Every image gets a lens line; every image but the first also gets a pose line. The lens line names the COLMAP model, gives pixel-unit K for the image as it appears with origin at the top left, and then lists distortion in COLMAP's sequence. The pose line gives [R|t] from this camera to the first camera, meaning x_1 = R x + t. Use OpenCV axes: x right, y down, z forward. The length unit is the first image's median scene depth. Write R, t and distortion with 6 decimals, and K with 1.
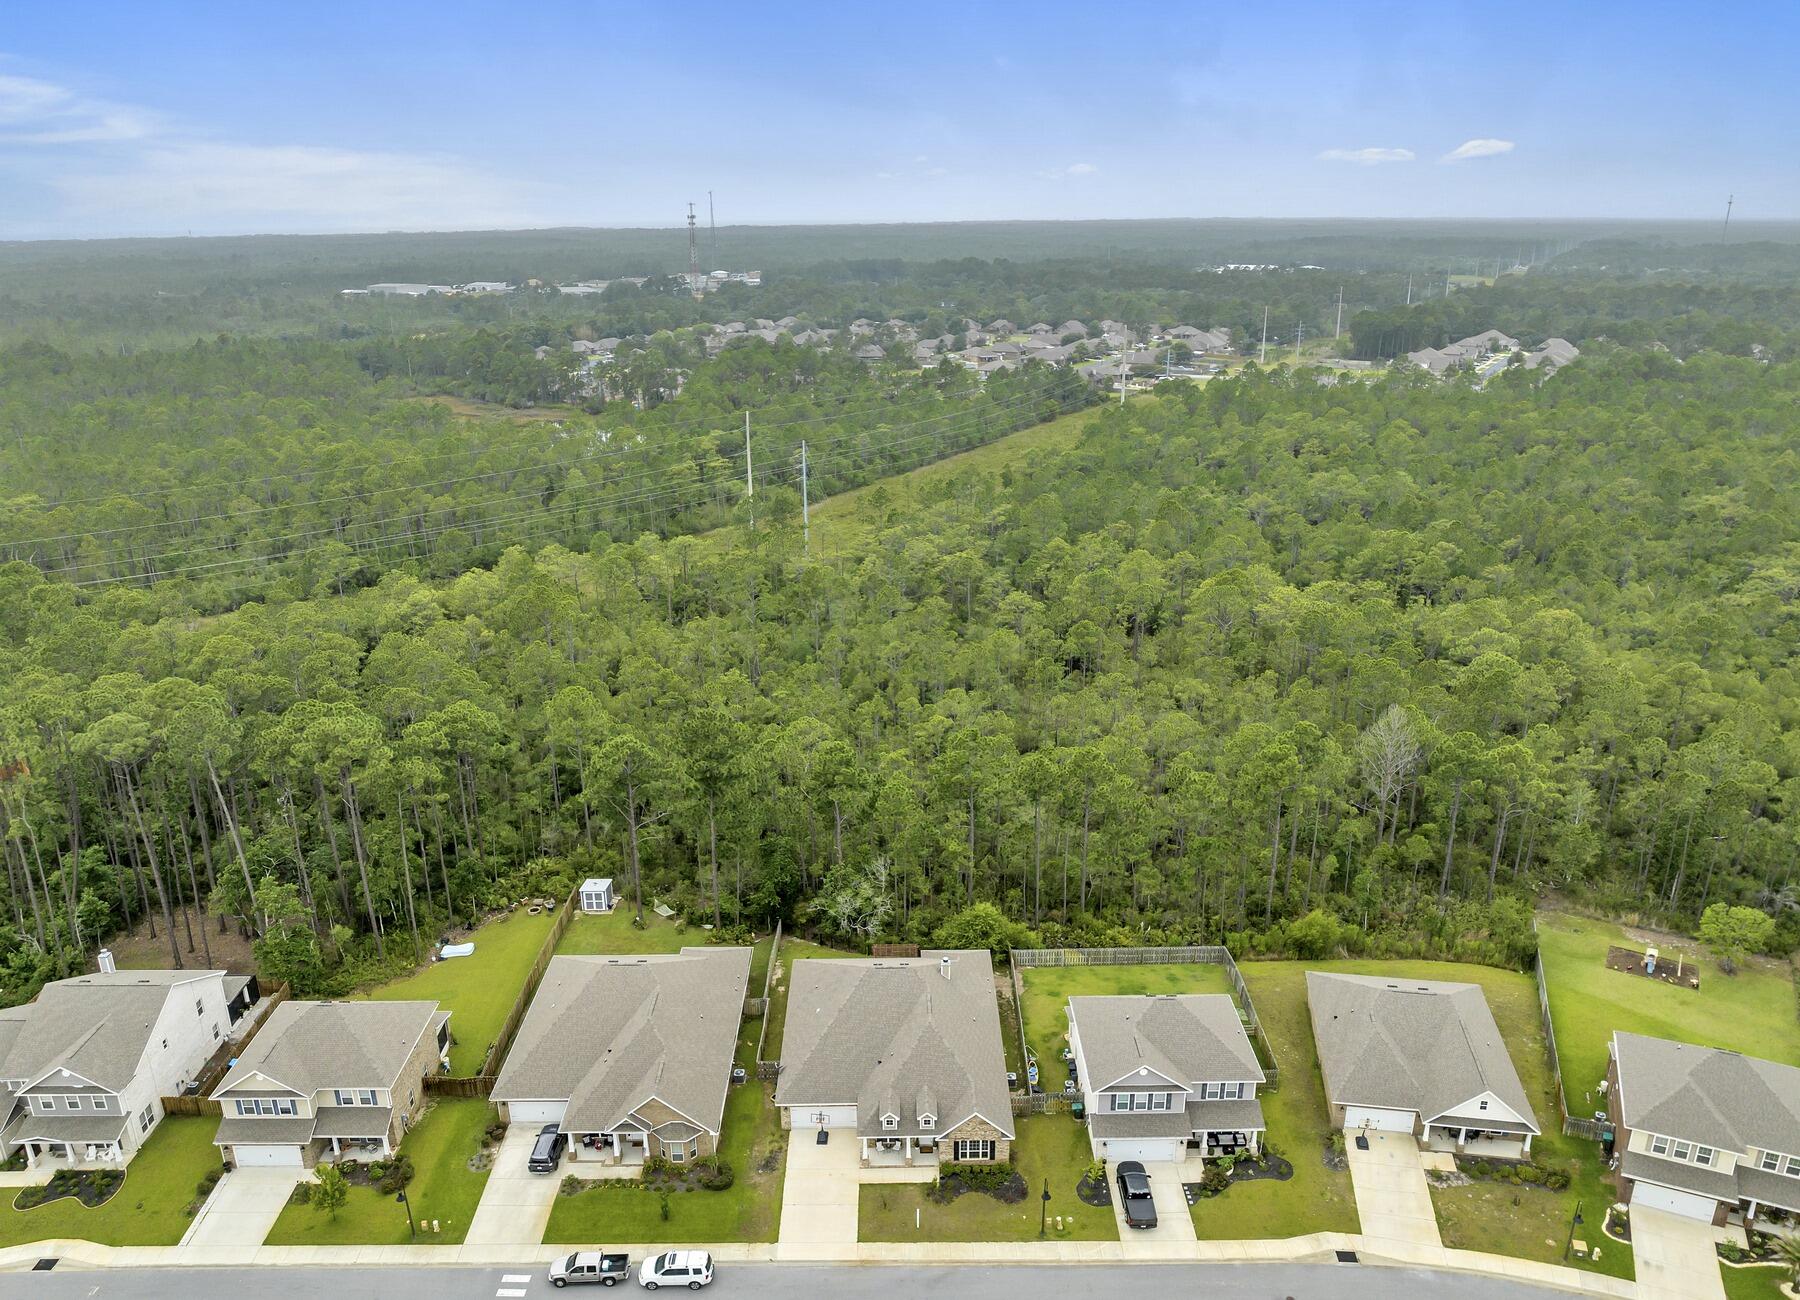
lens RADIAL K [[1291.2, 0, 899.5], [0, 1291.2, 679.0], [0, 0, 1]] dist [-0.034010, -0.005542]
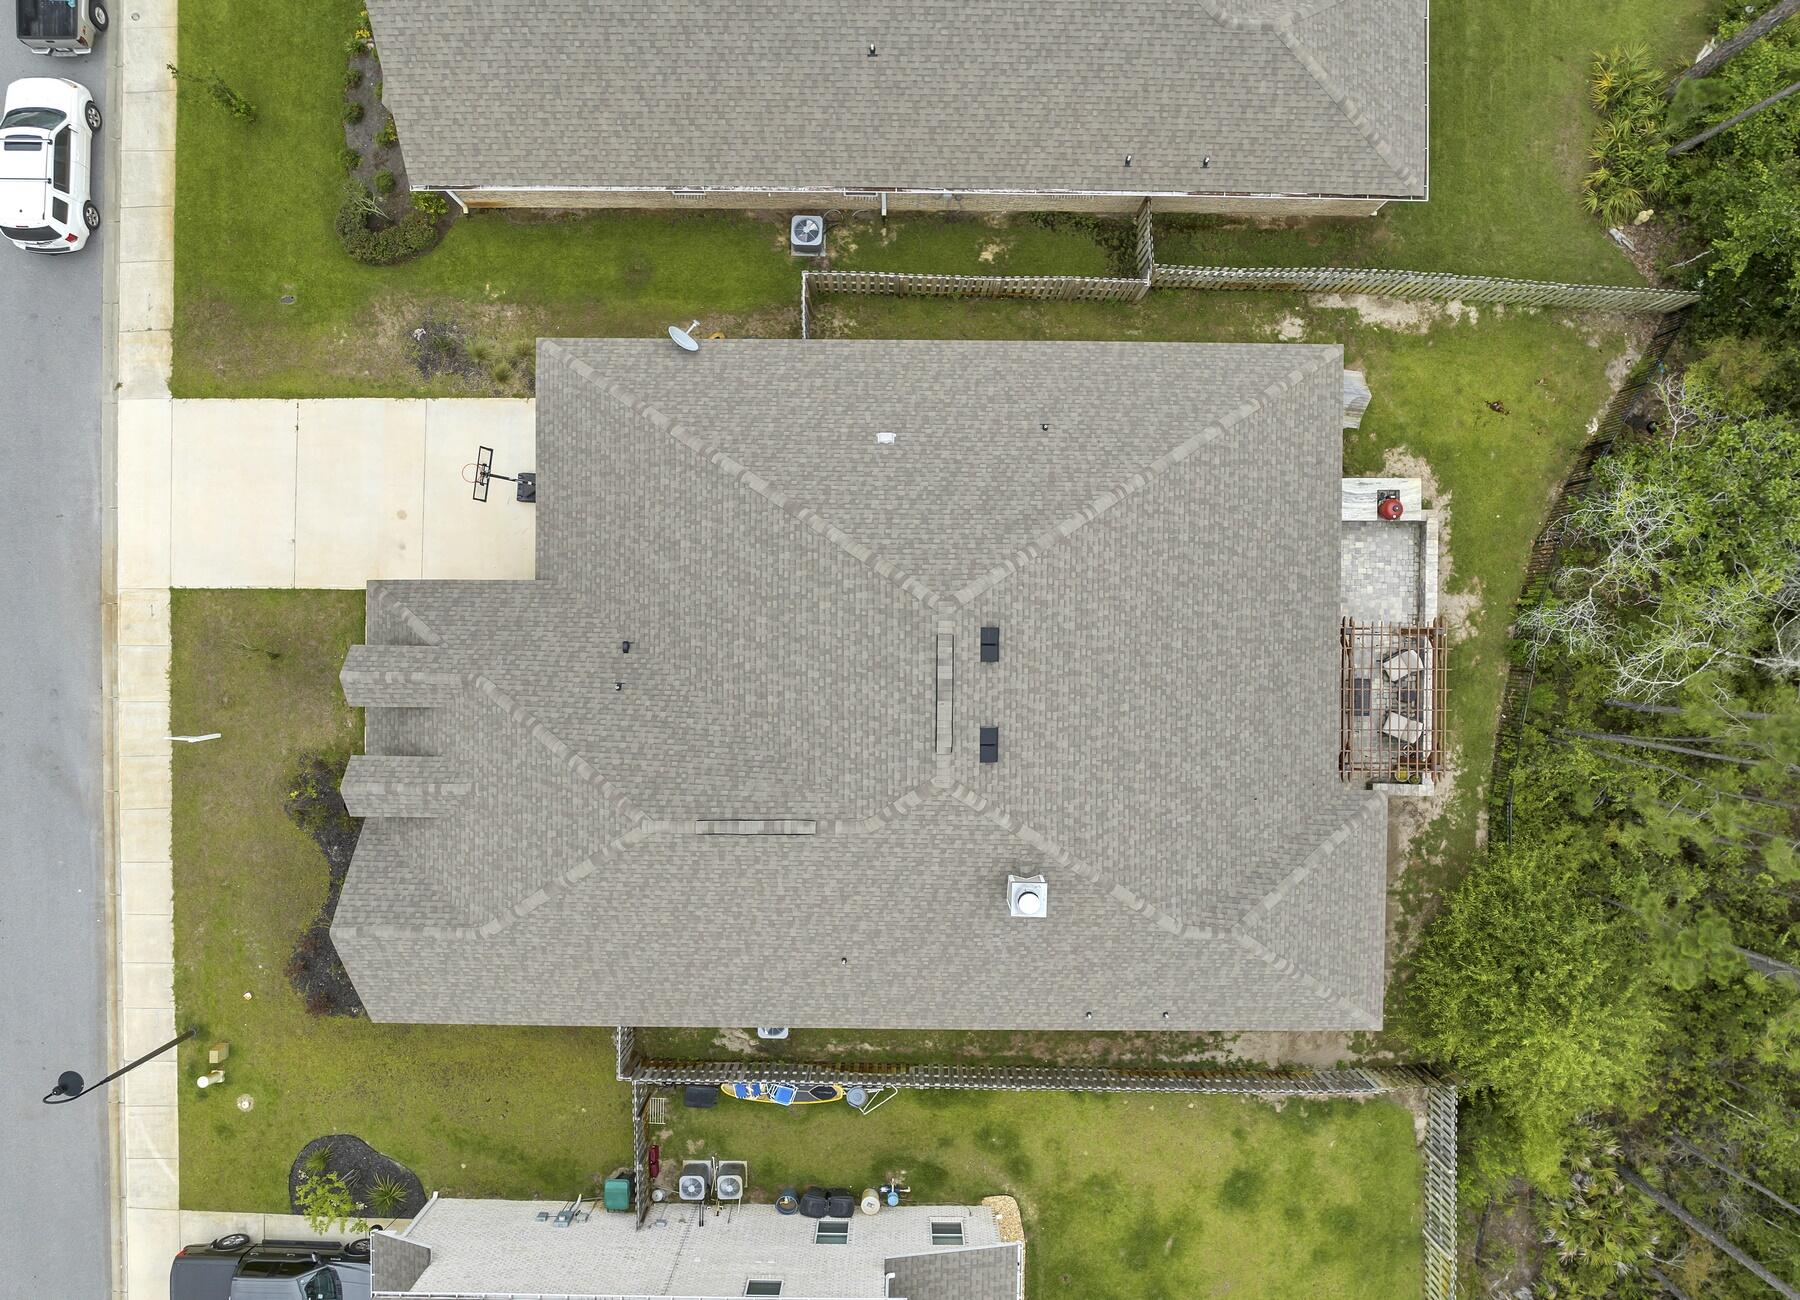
lens RADIAL K [[1249.1, 0, 901.2], [0, 1249.1, 701.1], [0, 0, 1]] dist [-0.031397, -0.007420]
pose [[-0.009526, 0.999725, 0.021430, -0.006024], [-0.356429, -0.023418, 0.934029, -0.017497], [0.934274, 0.001259, 0.356554, 0.993647]]
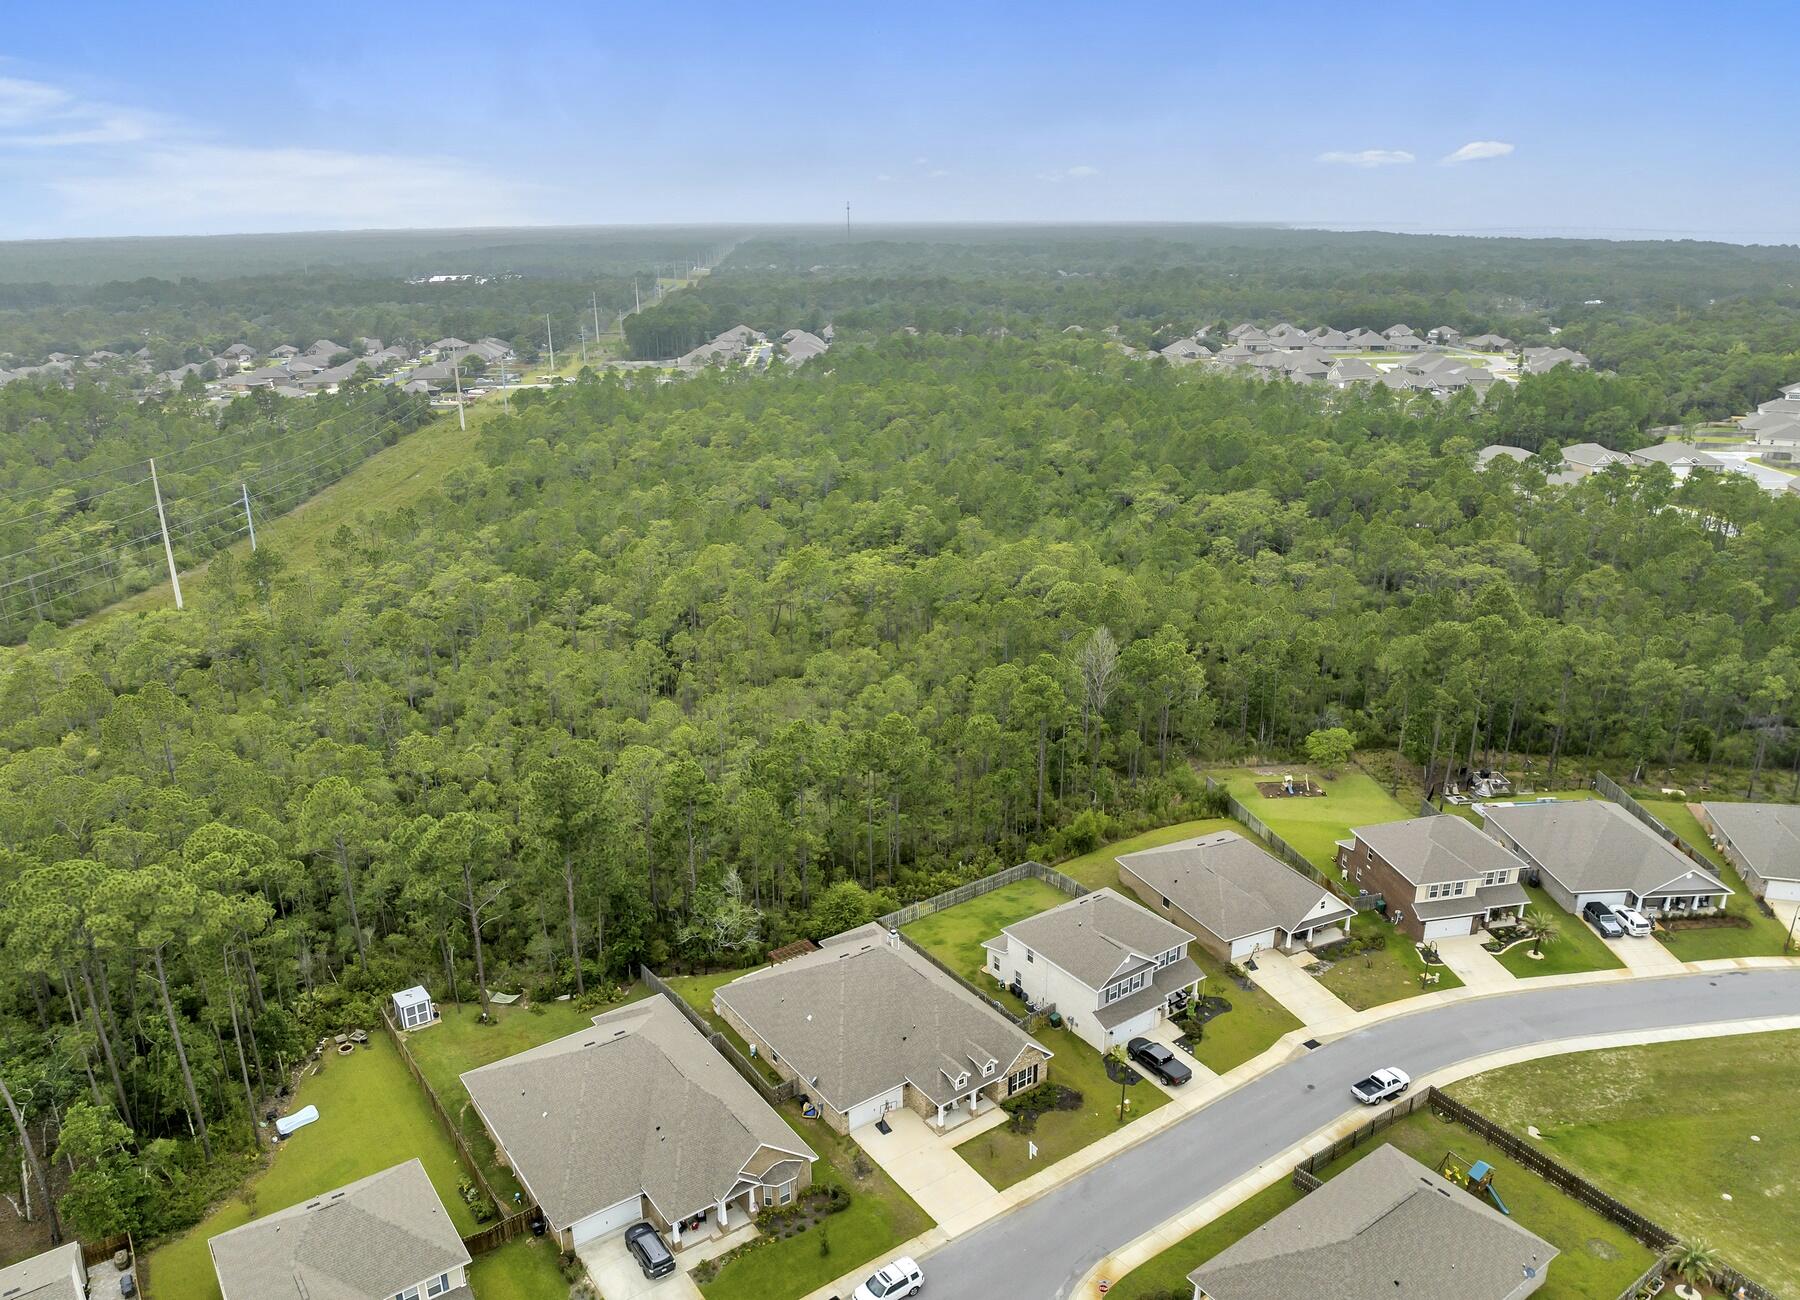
lens RADIAL K [[1299.1, 0, 900.0], [0, 1299.1, 650.0], [0, 0, 1]] dist [-0.008079, -0.080055]
pose [[0.817811, -0.179090, 0.546912, -0.550220], [0.195217, 0.980328, 0.029102, -0.038854], [-0.541365, 0.082966, 0.836684, 0.112367]]
